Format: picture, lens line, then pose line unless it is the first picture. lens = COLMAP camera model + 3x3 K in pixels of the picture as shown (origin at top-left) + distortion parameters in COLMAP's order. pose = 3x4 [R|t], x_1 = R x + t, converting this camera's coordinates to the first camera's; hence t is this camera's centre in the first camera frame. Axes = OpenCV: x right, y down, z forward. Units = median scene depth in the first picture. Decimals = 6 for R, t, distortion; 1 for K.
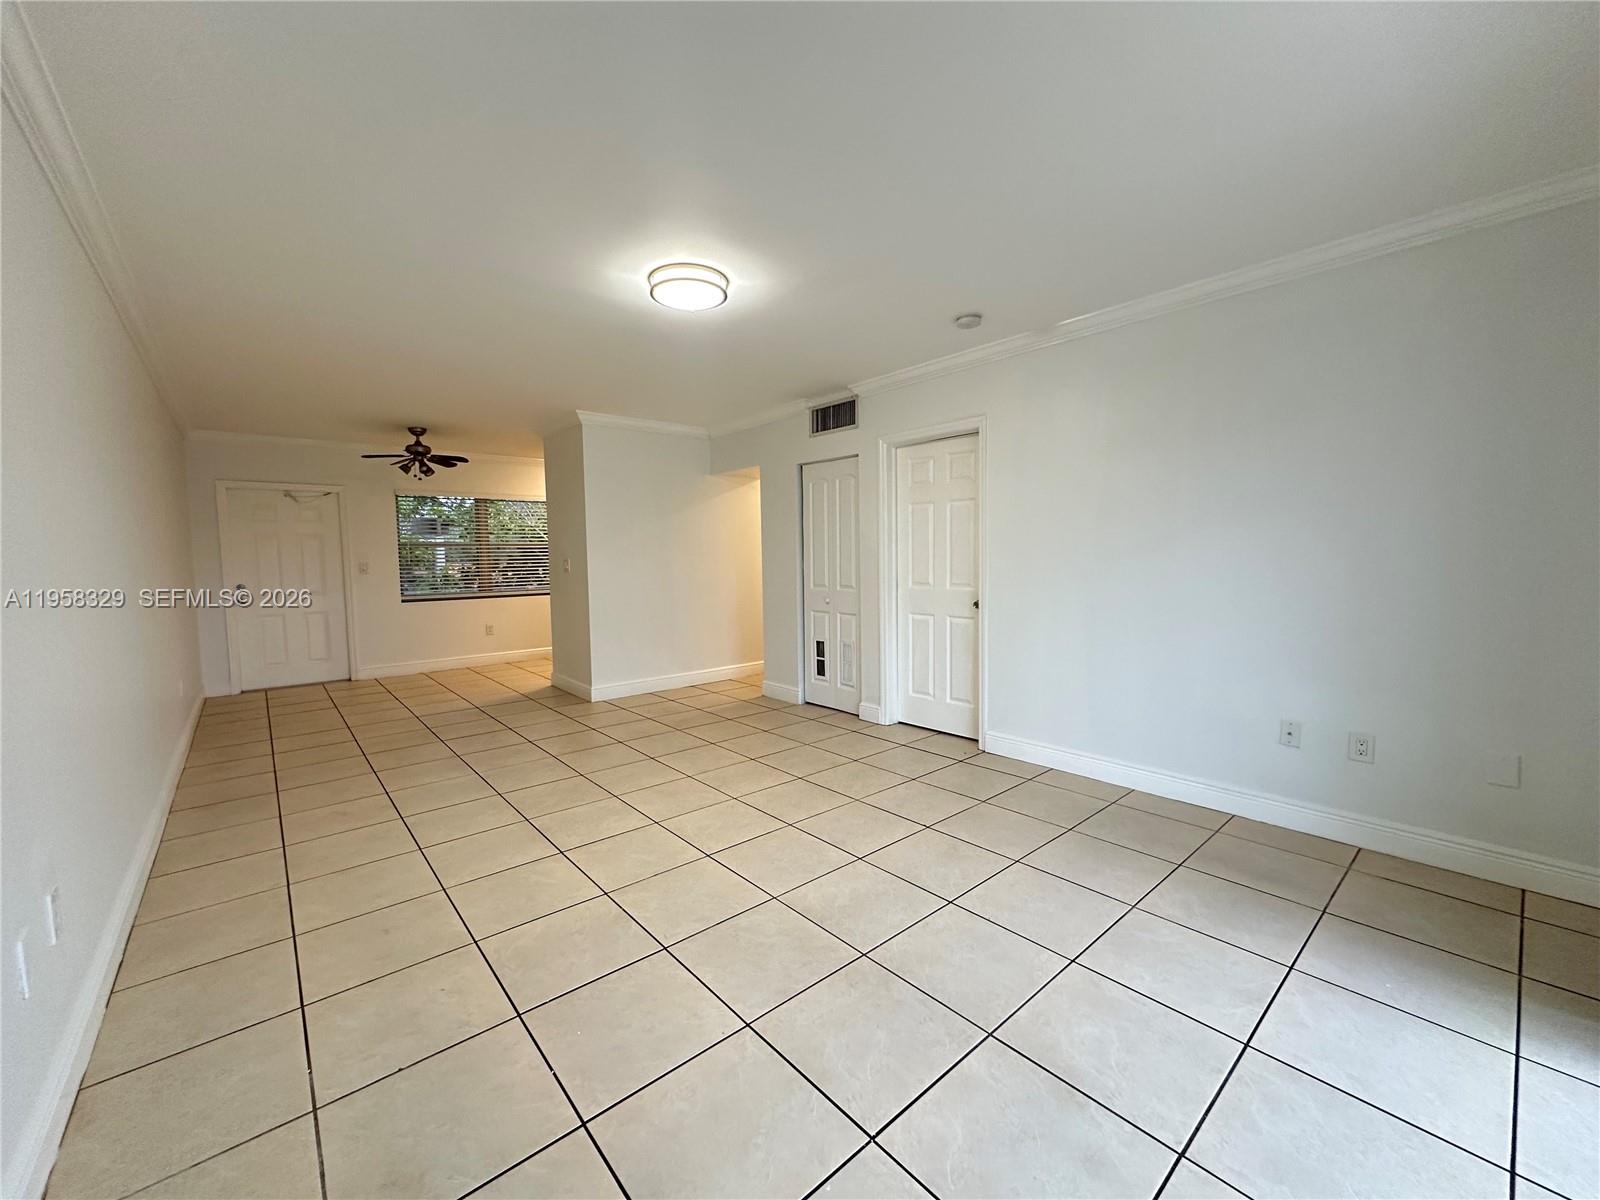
lens RADIAL K [[638.0, 0, 800.7], [0, 638.0, 596.8], [0, 0, 1]] dist [-0.000561, -0.000066]
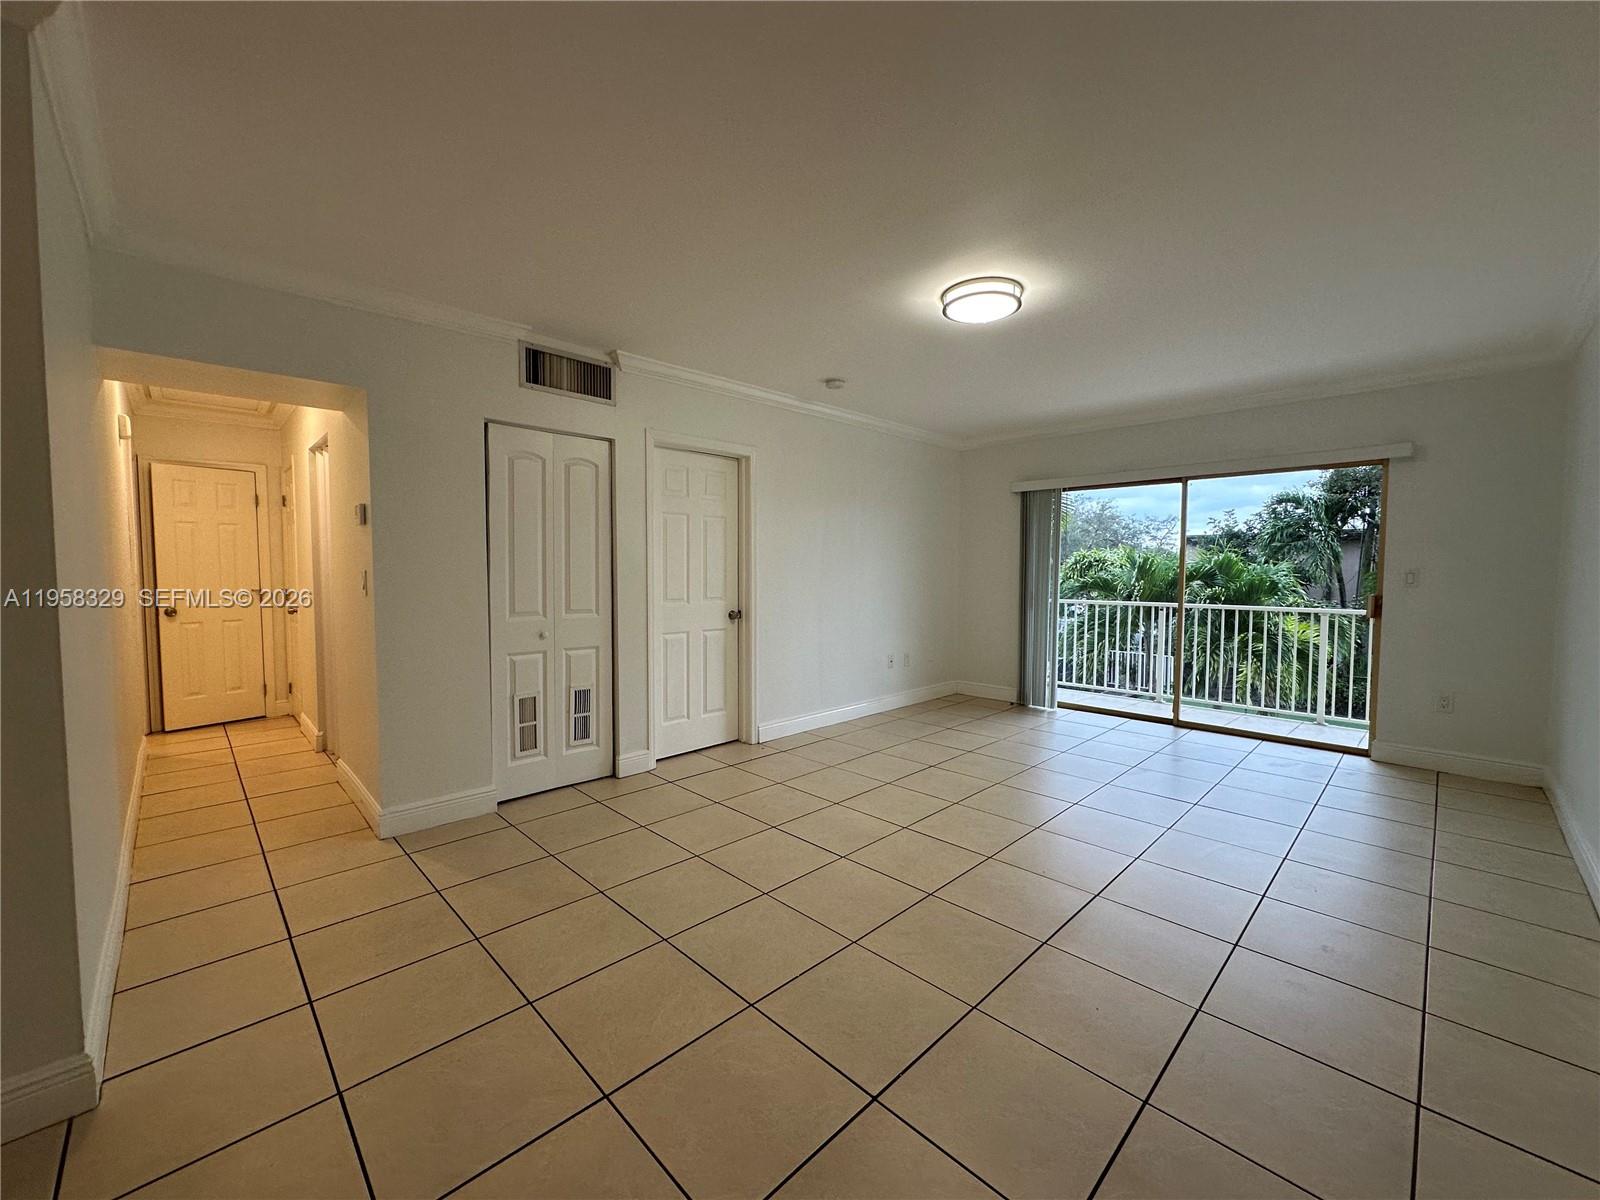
lens RADIAL K [[638.0, 0, 800.7], [0, 638.0, 596.8], [0, 0, 1]] dist [-0.000561, -0.000066]
pose [[-0.060394, -0.034972, 0.997562, -0.747159], [0.060548, 0.997417, 0.038632, -0.049954], [-0.996337, 0.062733, -0.058121, 0.871690]]
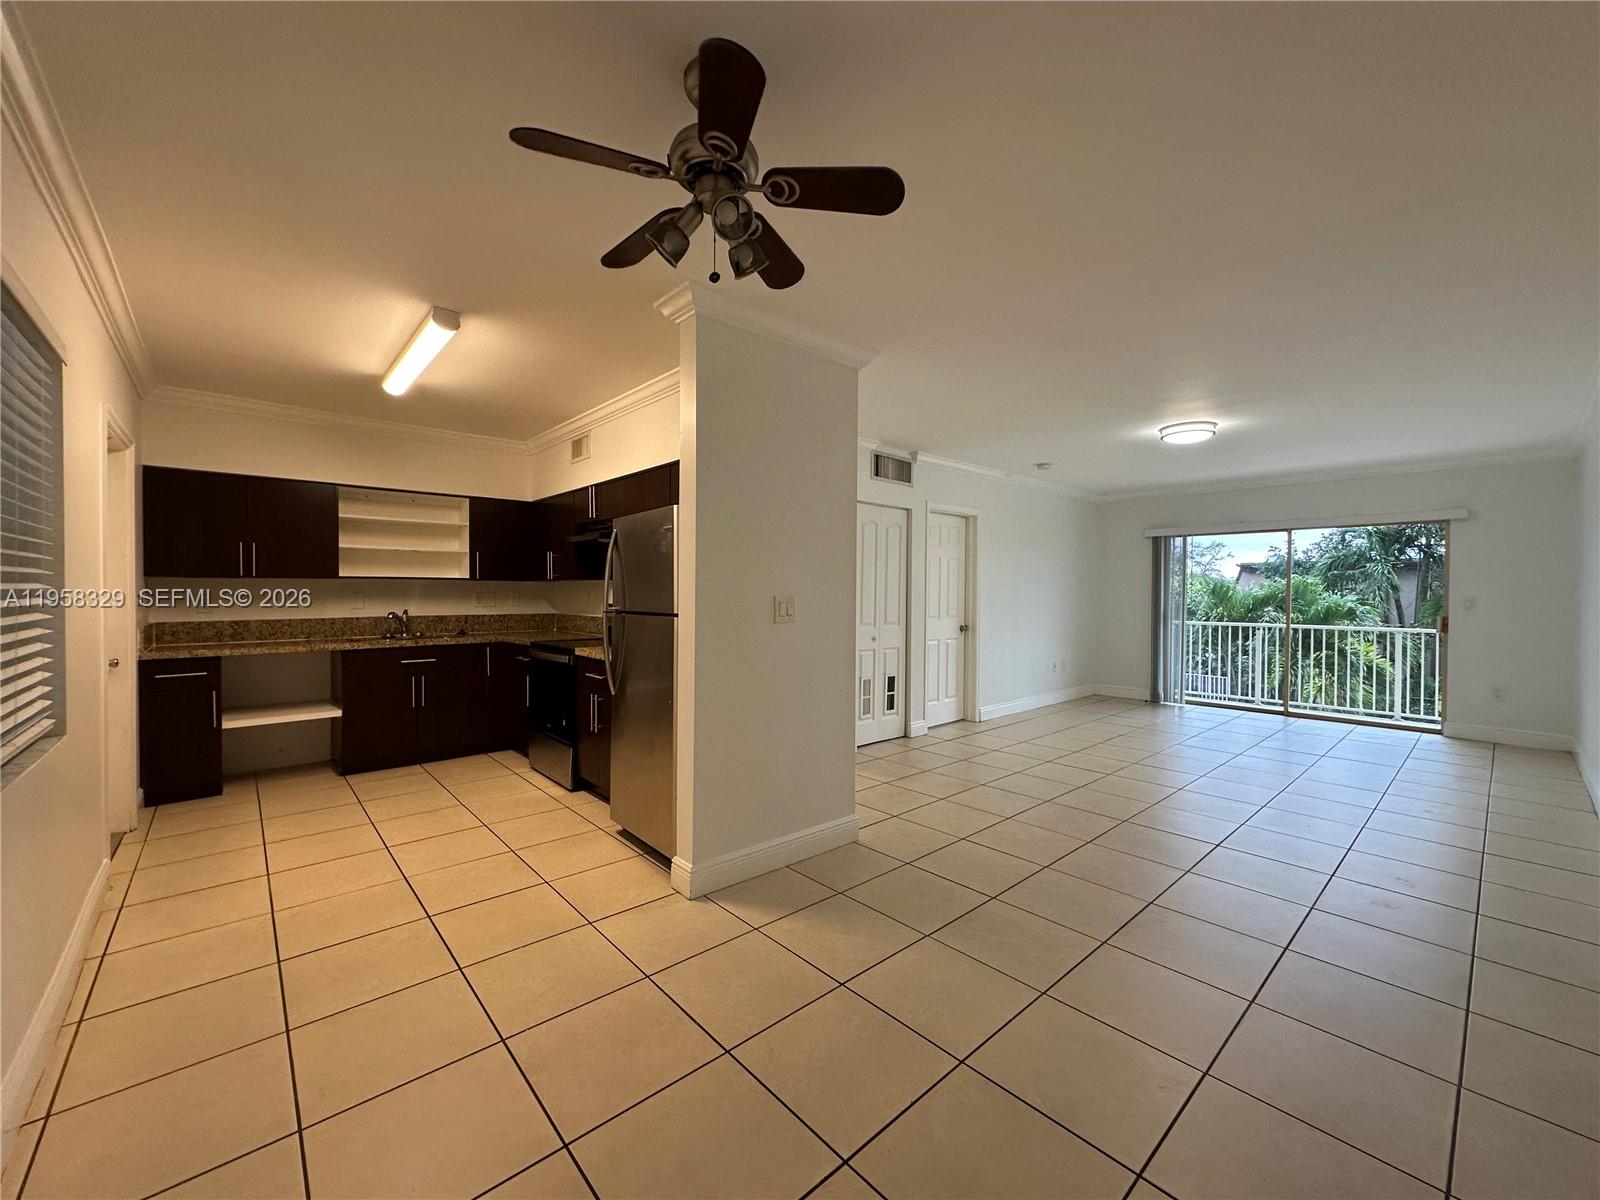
lens RADIAL K [[638.0, 0, 800.7], [0, 638.0, 596.8], [0, 0, 1]] dist [-0.000561, -0.000066]
pose [[-0.016226, 0.001779, 0.999867, -1.135145], [0.055878, 0.998437, -0.000870, -0.076992], [-0.998306, 0.055856, -0.016301, 1.294937]]
